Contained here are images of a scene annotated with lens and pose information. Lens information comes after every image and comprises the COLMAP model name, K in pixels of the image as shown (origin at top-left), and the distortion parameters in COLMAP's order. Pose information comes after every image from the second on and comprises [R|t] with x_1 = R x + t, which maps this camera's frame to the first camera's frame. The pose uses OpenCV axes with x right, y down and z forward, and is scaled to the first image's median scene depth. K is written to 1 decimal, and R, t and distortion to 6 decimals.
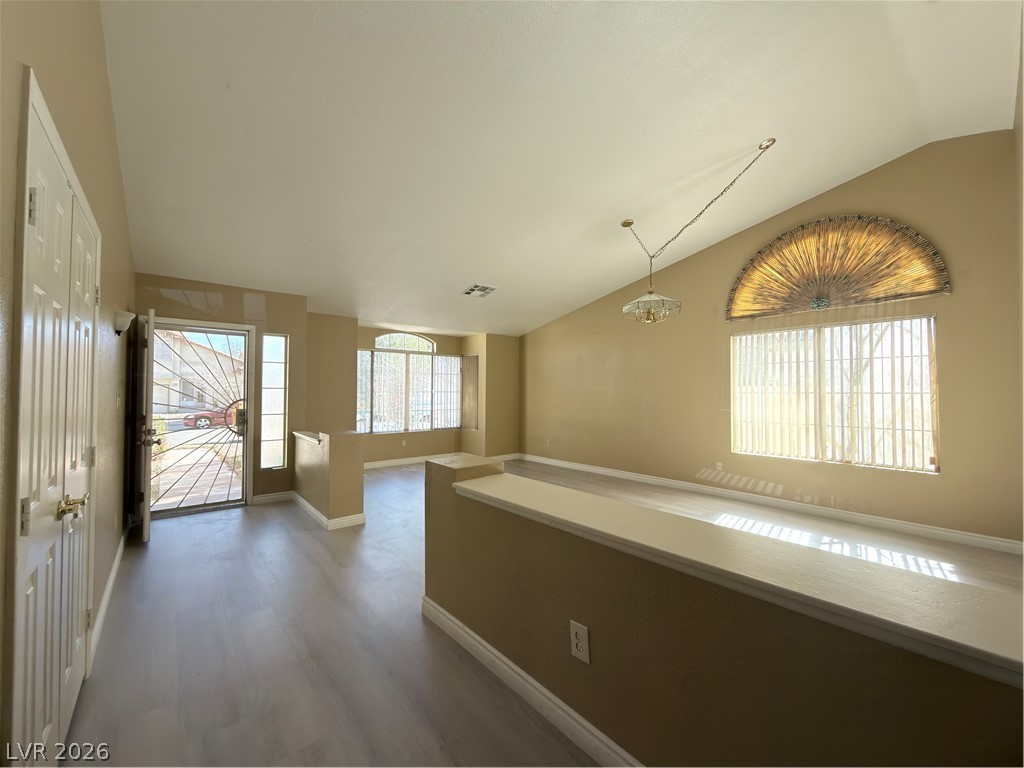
lens RADIAL K [[405.4, 0, 505.8], [0, 405.4, 384.4], [0, 0, 1]] dist [-0.000421, -0.001084]
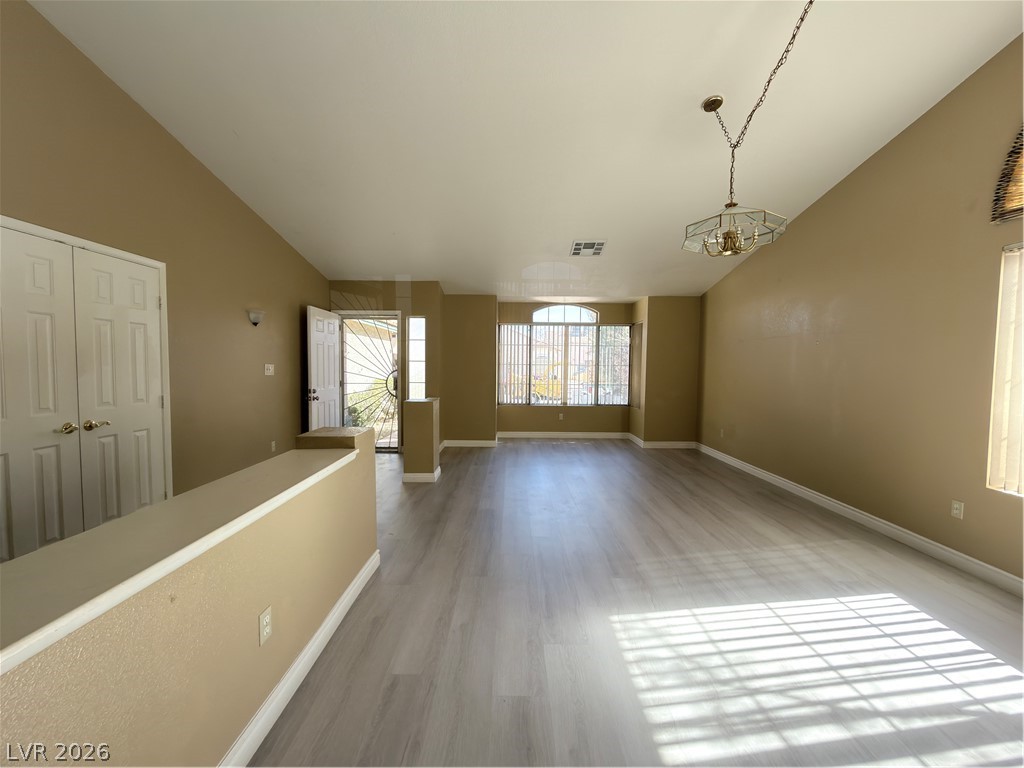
lens RADIAL K [[405.4, 0, 504.6], [0, 405.4, 388.3], [0, 0, 1]] dist [-0.000421, -0.001084]
pose [[0.756200, 0.043285, -0.652908, 0.462763], [0.003730, 0.997508, 0.070450, 0.007104], [0.654330, -0.055709, 0.754154, 0.256991]]
